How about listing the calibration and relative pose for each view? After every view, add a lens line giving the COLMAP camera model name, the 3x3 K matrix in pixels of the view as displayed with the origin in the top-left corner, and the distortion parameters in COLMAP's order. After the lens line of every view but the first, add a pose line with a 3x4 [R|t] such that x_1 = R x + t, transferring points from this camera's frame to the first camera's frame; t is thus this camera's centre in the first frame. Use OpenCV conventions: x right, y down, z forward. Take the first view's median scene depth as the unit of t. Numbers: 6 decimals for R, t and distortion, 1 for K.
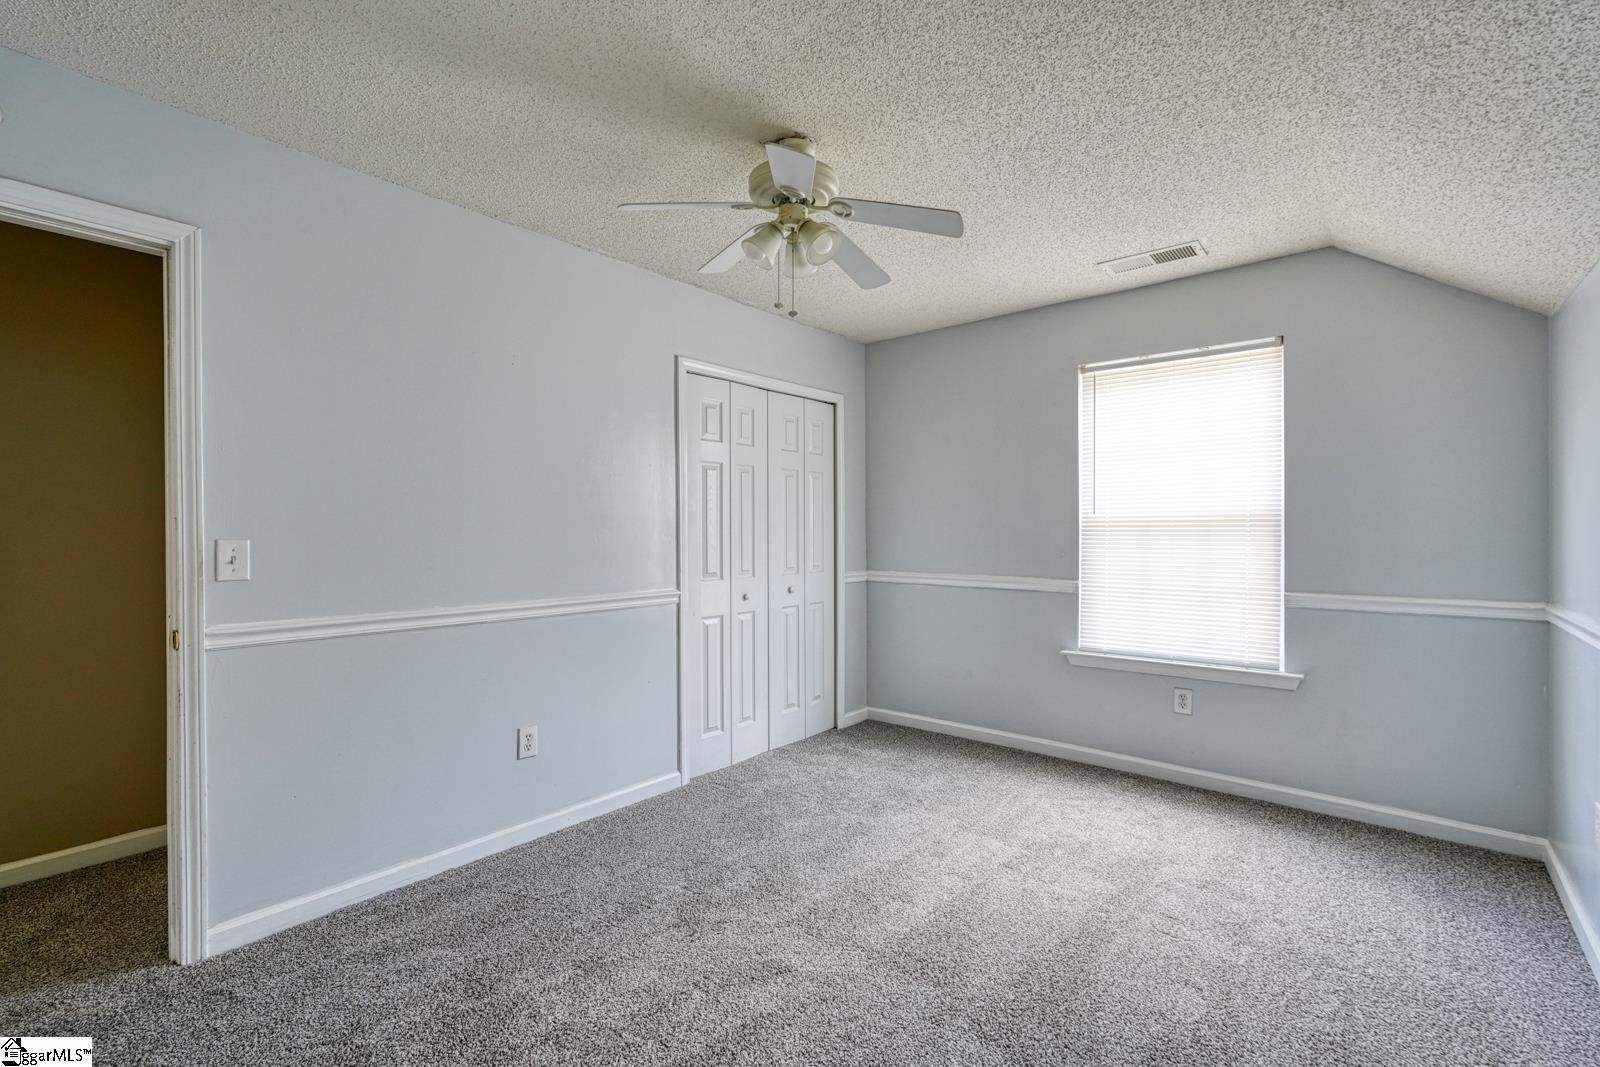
lens RADIAL K [[708.0, 0, 803.7], [0, 708.0, 533.5], [0, 0, 1]] dist [-0.014208, 0.008018]
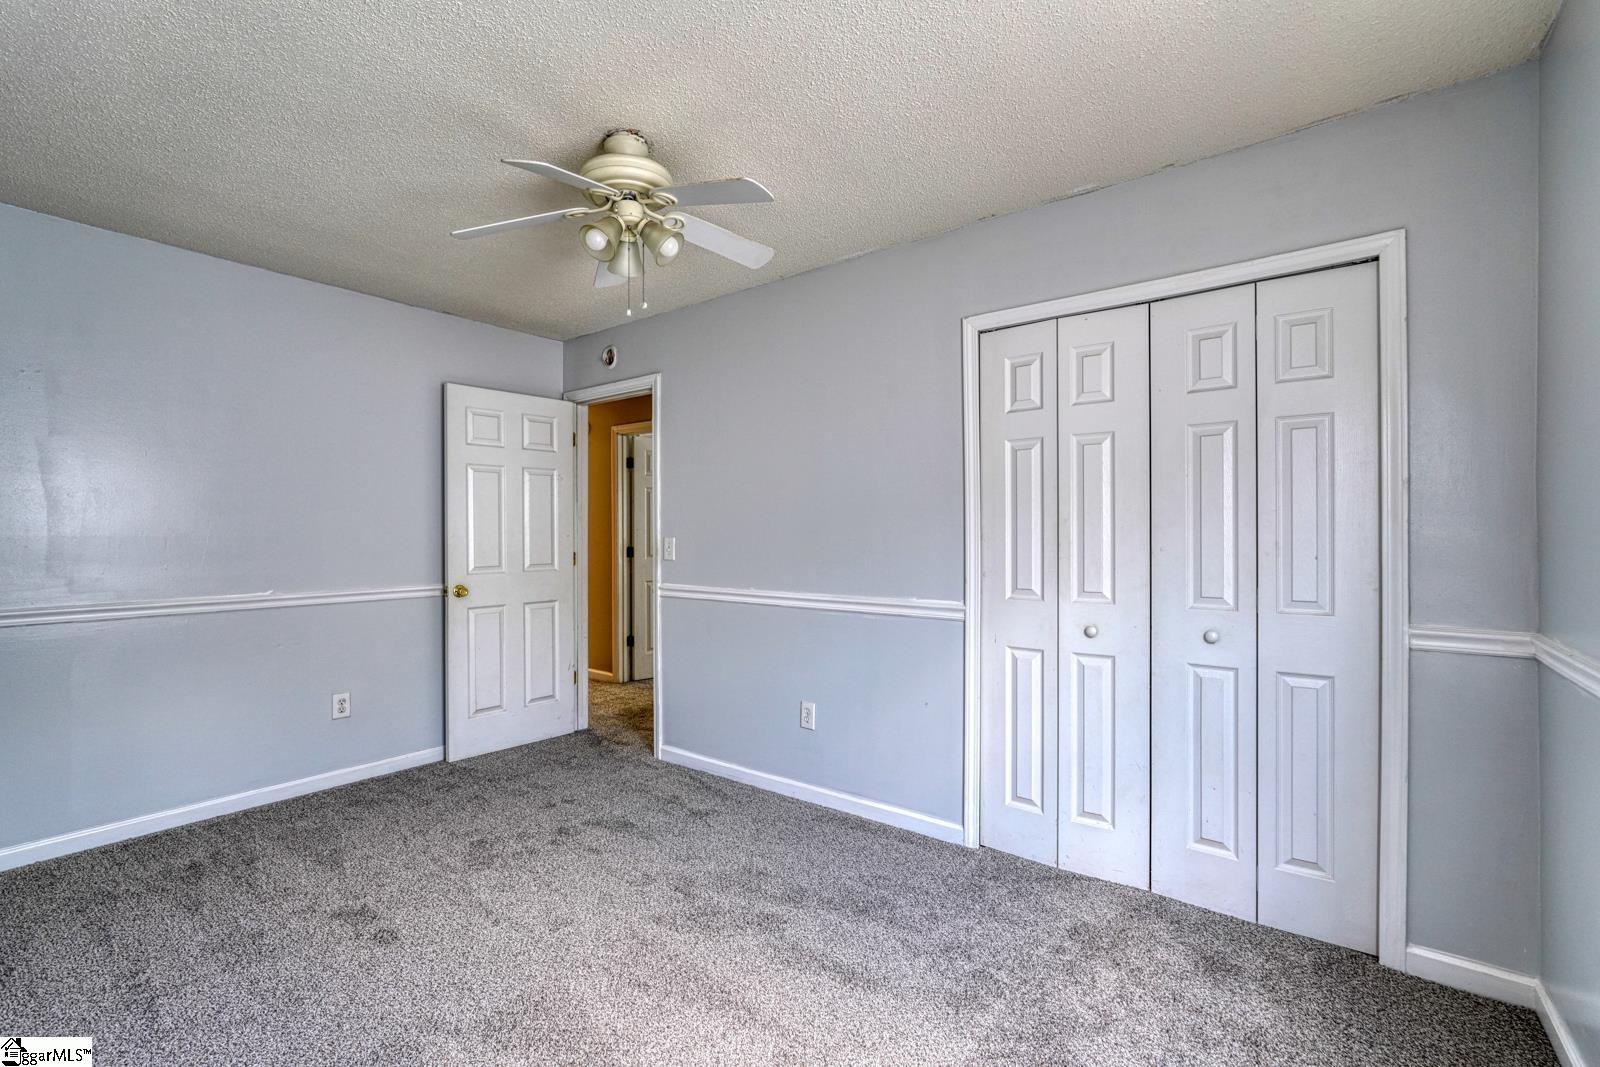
lens RADIAL K [[708.0, 0, 803.2], [0, 708.0, 541.3], [0, 0, 1]] dist [-0.014208, 0.008018]
pose [[0.041789, 0.009226, -0.999084, 0.587204], [-0.005040, 0.999947, 0.009023, 0.000037], [0.999114, 0.004658, 0.041833, 0.726446]]
